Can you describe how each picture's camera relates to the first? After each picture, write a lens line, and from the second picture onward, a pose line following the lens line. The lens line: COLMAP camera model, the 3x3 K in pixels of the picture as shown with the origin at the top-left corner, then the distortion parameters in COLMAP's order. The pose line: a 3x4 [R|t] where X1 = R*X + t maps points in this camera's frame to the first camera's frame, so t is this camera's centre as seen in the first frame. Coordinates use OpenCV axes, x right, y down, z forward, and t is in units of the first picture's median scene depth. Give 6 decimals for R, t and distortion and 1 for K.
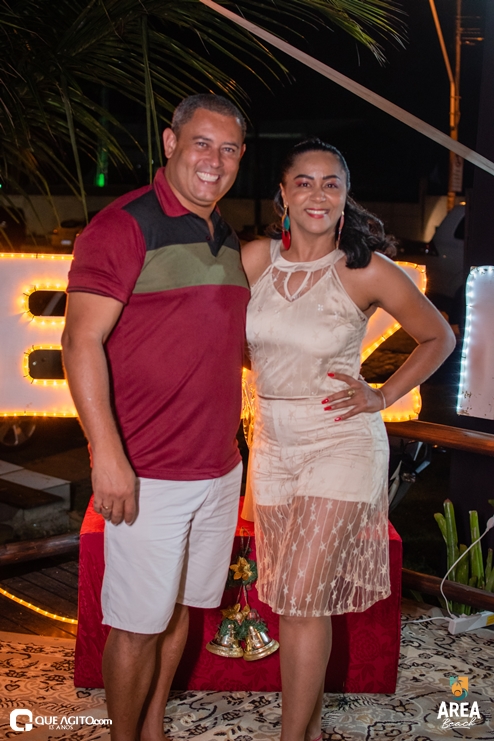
lens RADIAL K [[1131.4, 0, 244.2], [0, 1131.4, 374.3], [0, 0, 1]] dist [-0.144712, 0.000000]
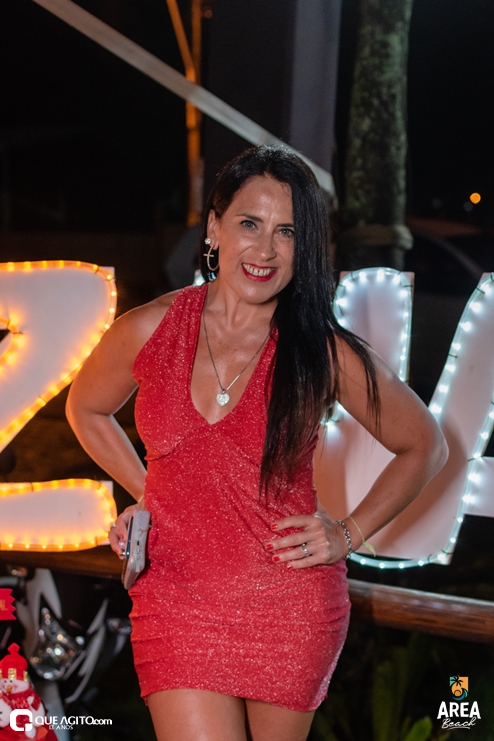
lens RADIAL K [[1426.1, 0, 239.1], [0, 1426.1, 415.7], [0, 0, 1]] dist [0.039944, 0.000000]
pose [[0.978216, -0.034650, 0.204679, 0.079120], [0.040228, 0.998922, -0.023152, -0.004729], [-0.203656, 0.030881, 0.978555, 0.314934]]
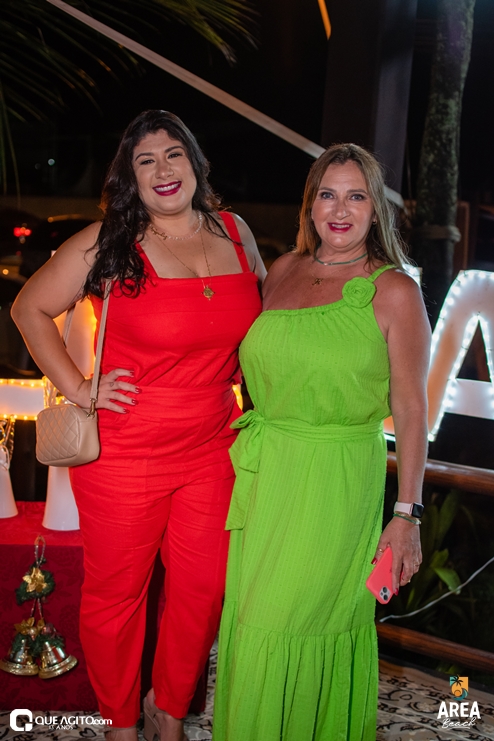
lens RADIAL K [[1131.4, 0, 248.7], [0, 1131.4, 373.1], [0, 0, 1]] dist [-0.144712, 0.000000]
pose [[0.995809, 0.002988, 0.091404, 0.081345], [-0.002751, 0.999993, -0.002715, 0.002666], [-0.091412, 0.002453, 0.995810, 0.054075]]
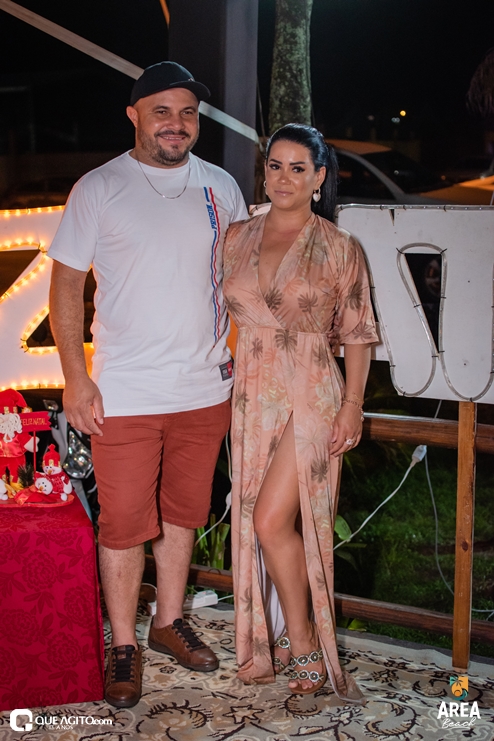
lens RADIAL K [[1131.4, 0, 247.4], [0, 1131.4, 365.0], [0, 0, 1]] dist [-0.144712, 0.000000]
pose [[0.971701, -0.080604, 0.222036, 0.068812], [0.072739, 0.996407, 0.043389, -0.004571], [-0.224736, -0.026010, 0.974073, 0.126147]]
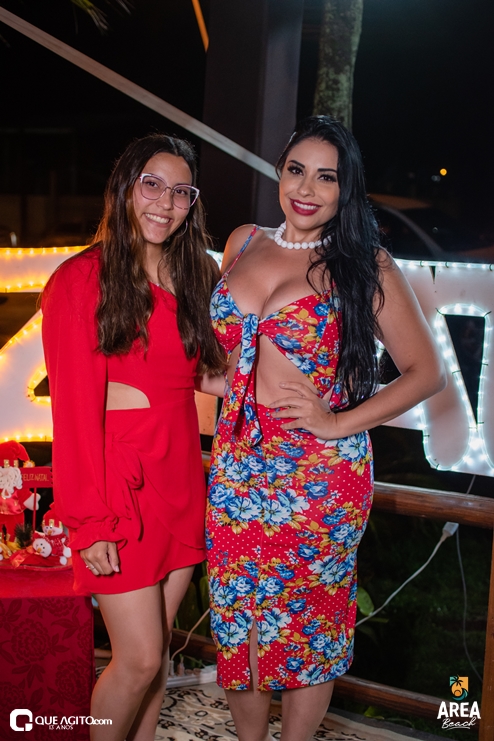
lens RADIAL K [[1131.4, 0, 245.7], [0, 1131.4, 372.2], [0, 0, 1]] dist [-0.144712, 0.000000]
pose [[0.980268, -0.026313, 0.195912, 0.089705], [0.025986, 0.999653, 0.004238, -0.010000], [-0.195956, 0.000937, 0.980612, 0.189205]]
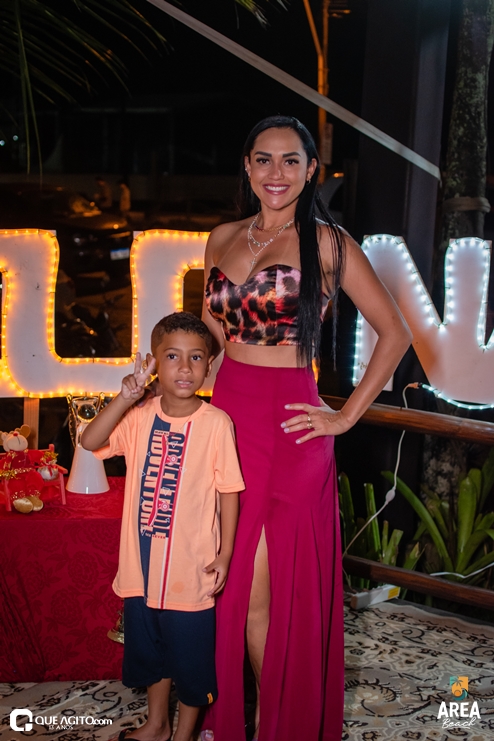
lens RADIAL K [[1131.4, 0, 250.9], [0, 1131.4, 364.8], [0, 0, 1]] dist [-0.144712, 0.000000]
pose [[0.992502, -0.024484, 0.119753, -0.019572], [0.022779, 0.999619, 0.015585, -0.000448], [-0.120089, -0.012740, 0.992681, 0.033889]]
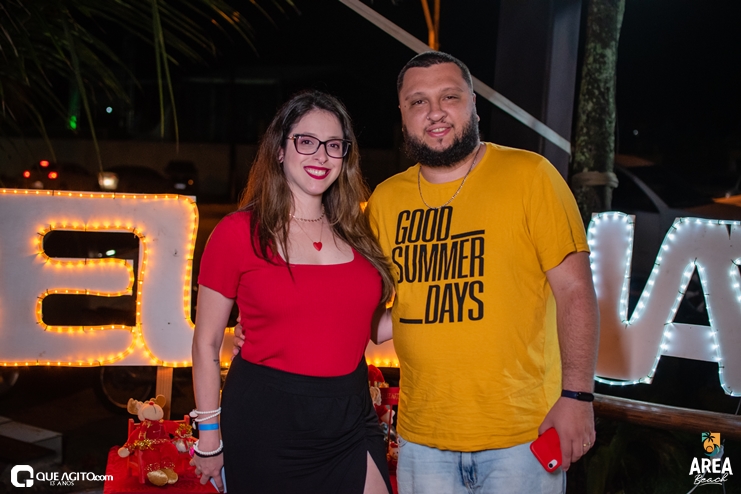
lens RADIAL K [[1131.4, 0, 372.1], [0, 1131.4, 254.2], [0, 0, 1]] dist [-0.144712, 0.000000]
pose [[0.990405, 0.003139, 0.138161, -0.051476], [0.004814, 0.998352, -0.057188, -0.000660], [-0.138113, 0.057304, 0.988757, 0.055819]]
